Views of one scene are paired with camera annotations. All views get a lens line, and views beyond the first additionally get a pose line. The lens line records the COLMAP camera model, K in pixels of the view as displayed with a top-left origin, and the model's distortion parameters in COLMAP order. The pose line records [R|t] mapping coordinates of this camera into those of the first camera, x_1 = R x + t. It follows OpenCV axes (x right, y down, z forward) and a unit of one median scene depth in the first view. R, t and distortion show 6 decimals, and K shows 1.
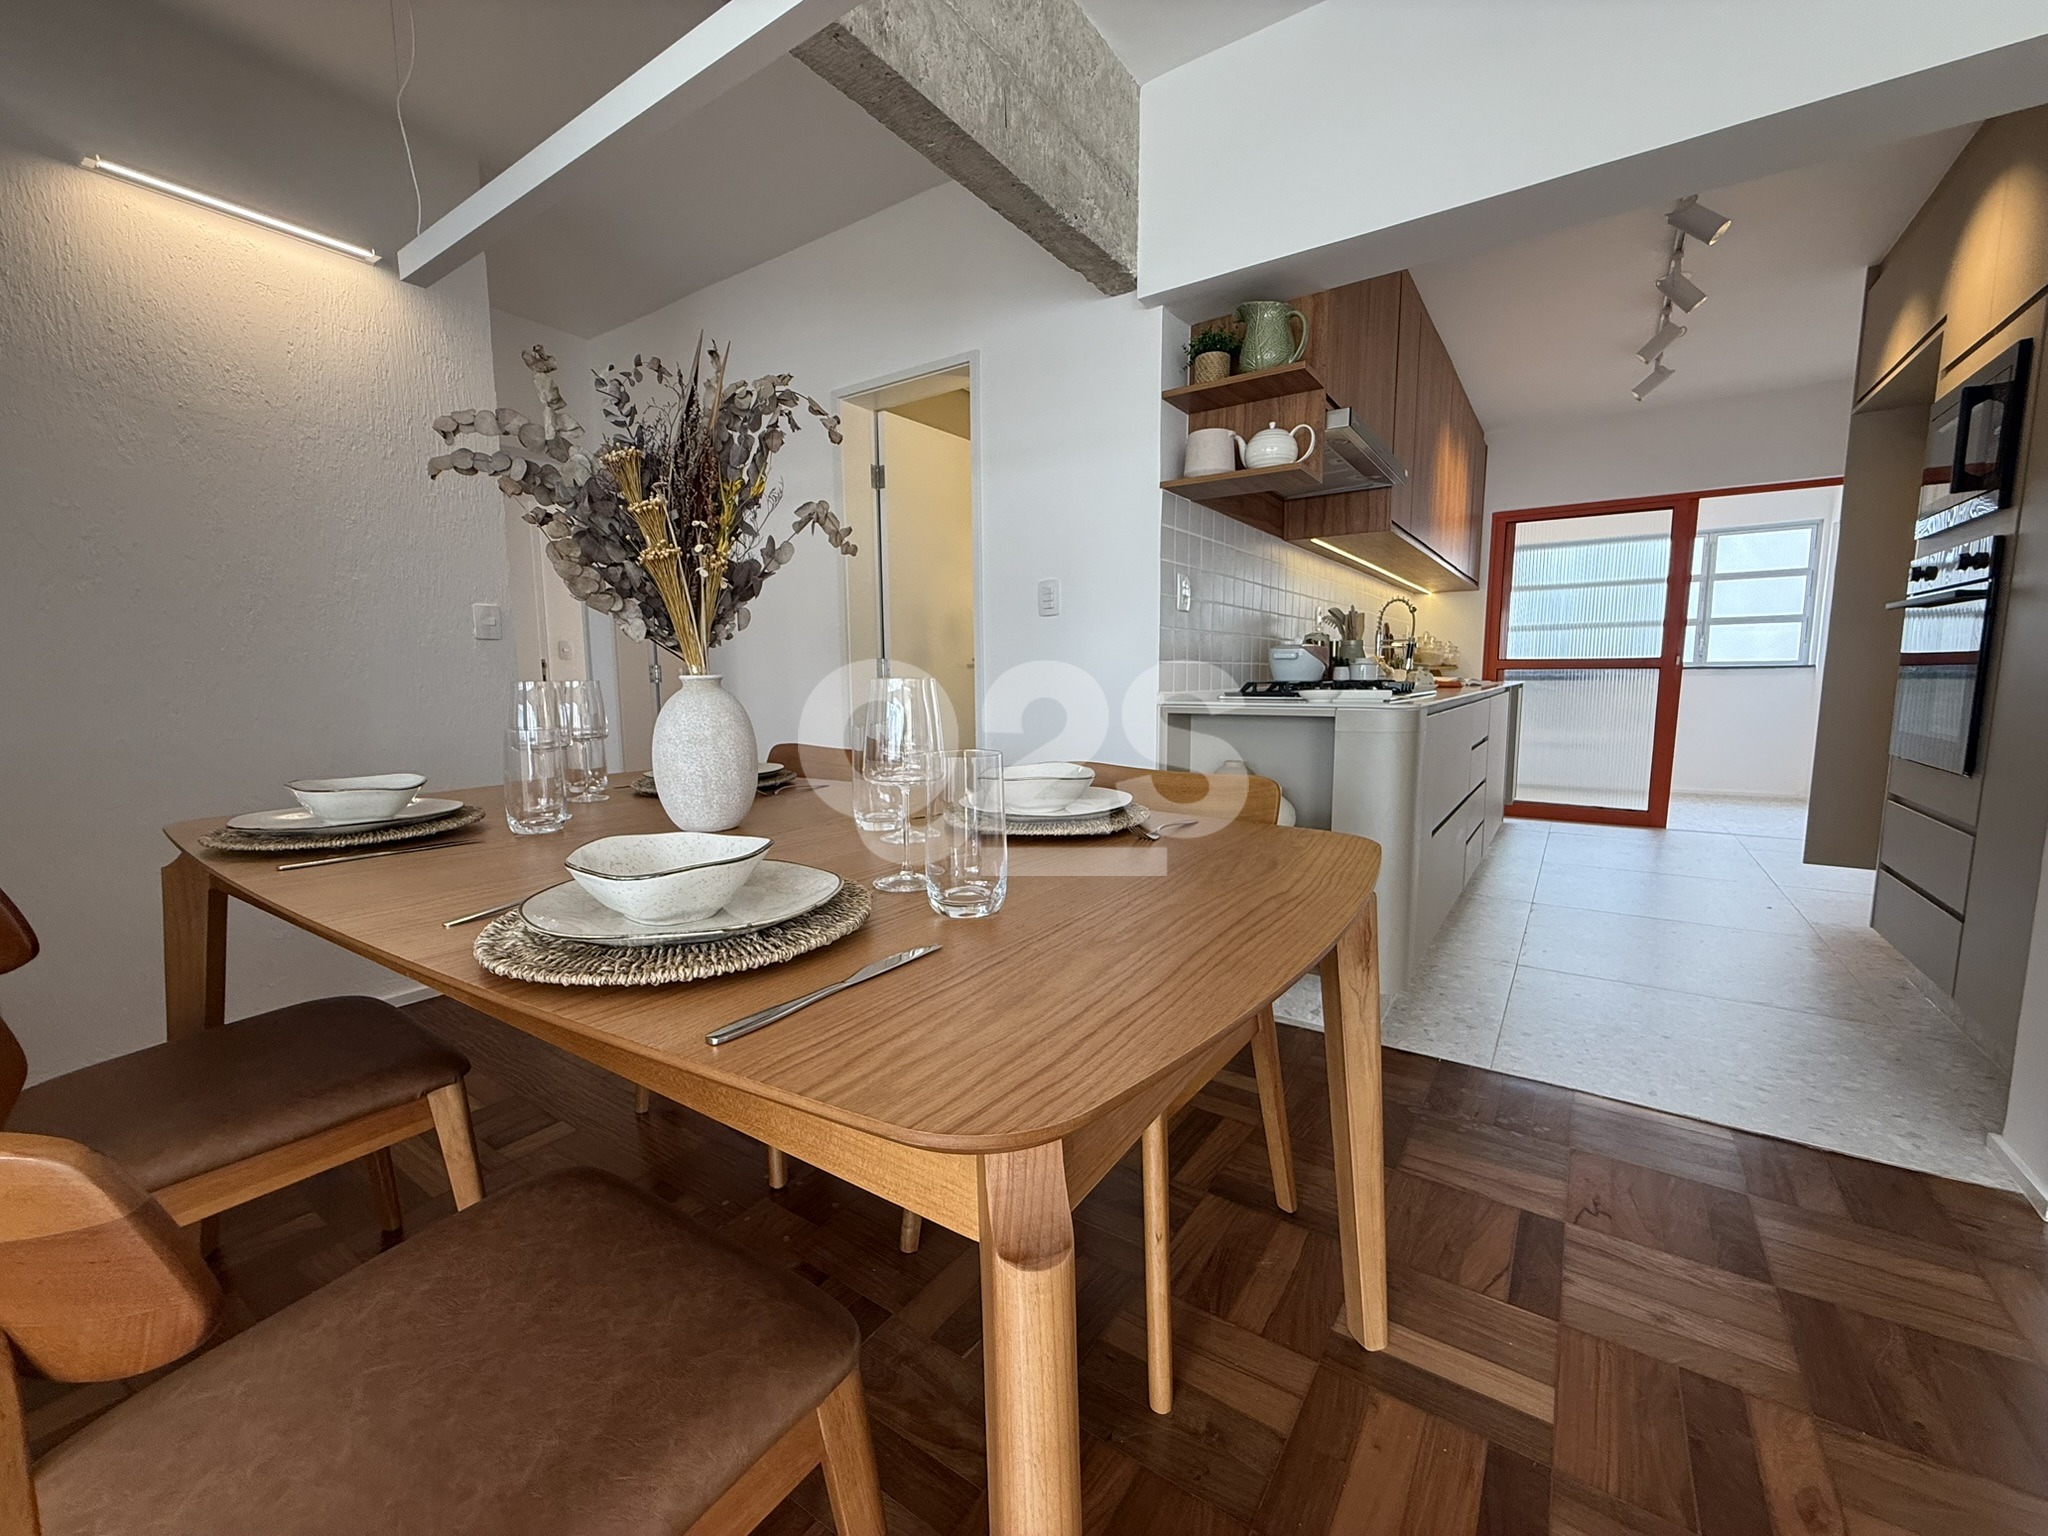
lens RADIAL K [[819.0, 0, 1024.0], [0, 819.0, 768.0], [0, 0, 1]] dist [-0.001601, 0.000047]
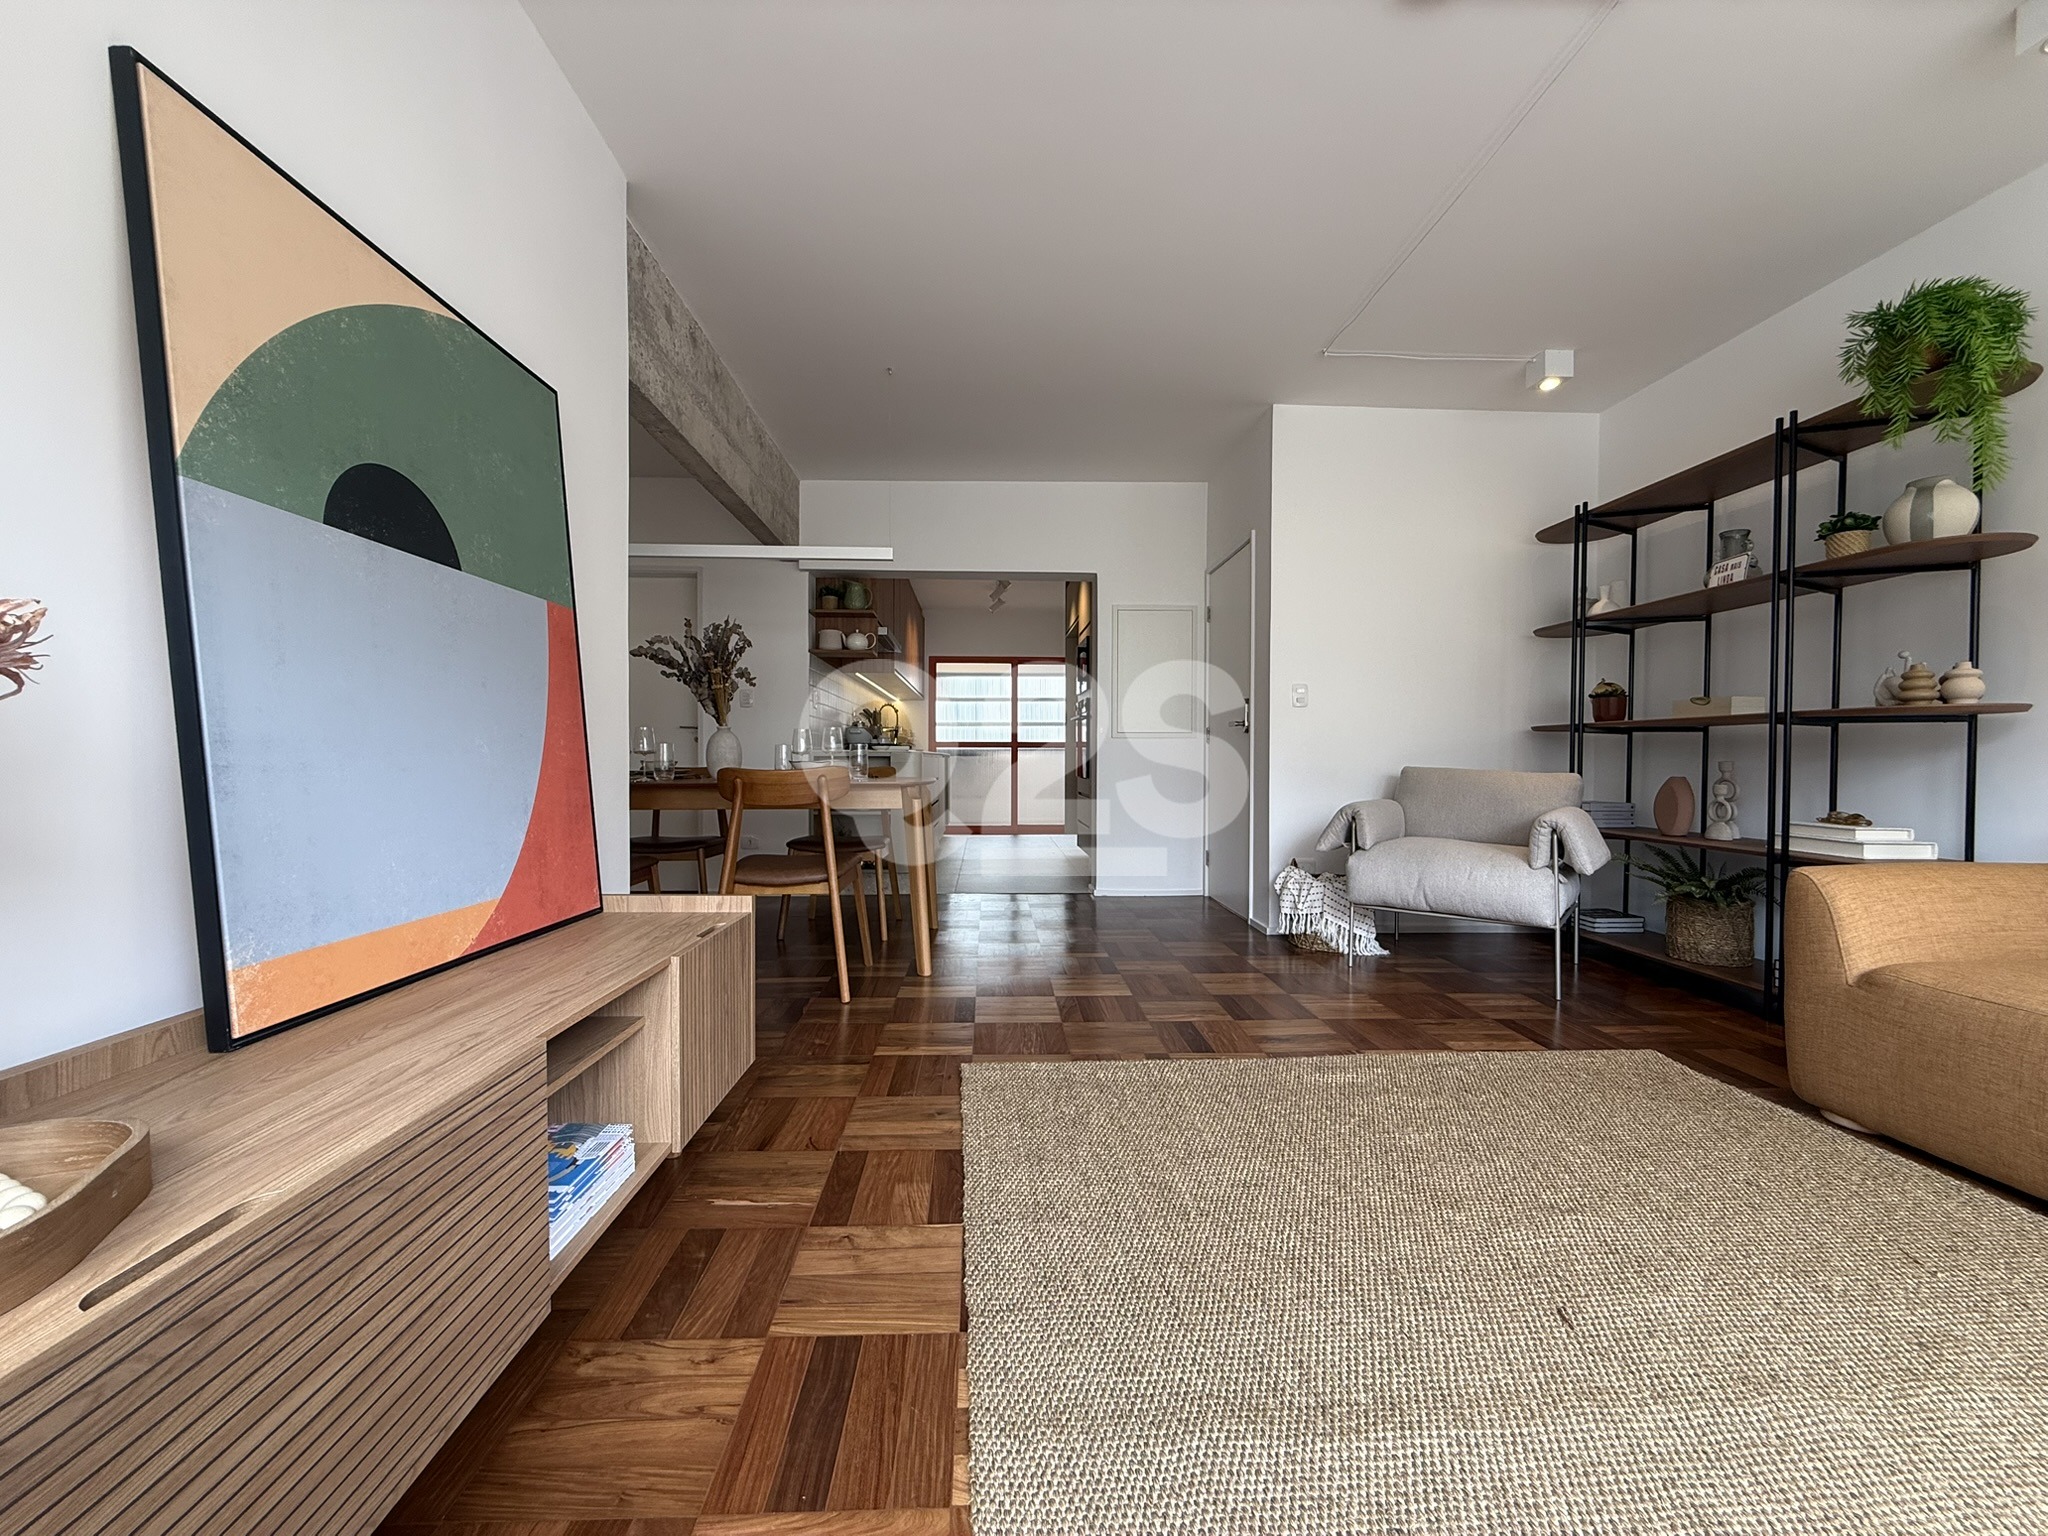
lens RADIAL K [[819.0, 0, 1024.0], [0, 819.0, 768.0], [0, 0, 1]] dist [-0.001601, 0.000047]
pose [[0.795169, 0.005082, 0.606367, -0.329036], [0.058970, 0.994577, -0.085667, 0.086175], [-0.603514, 0.103878, 0.790557, -0.486779]]
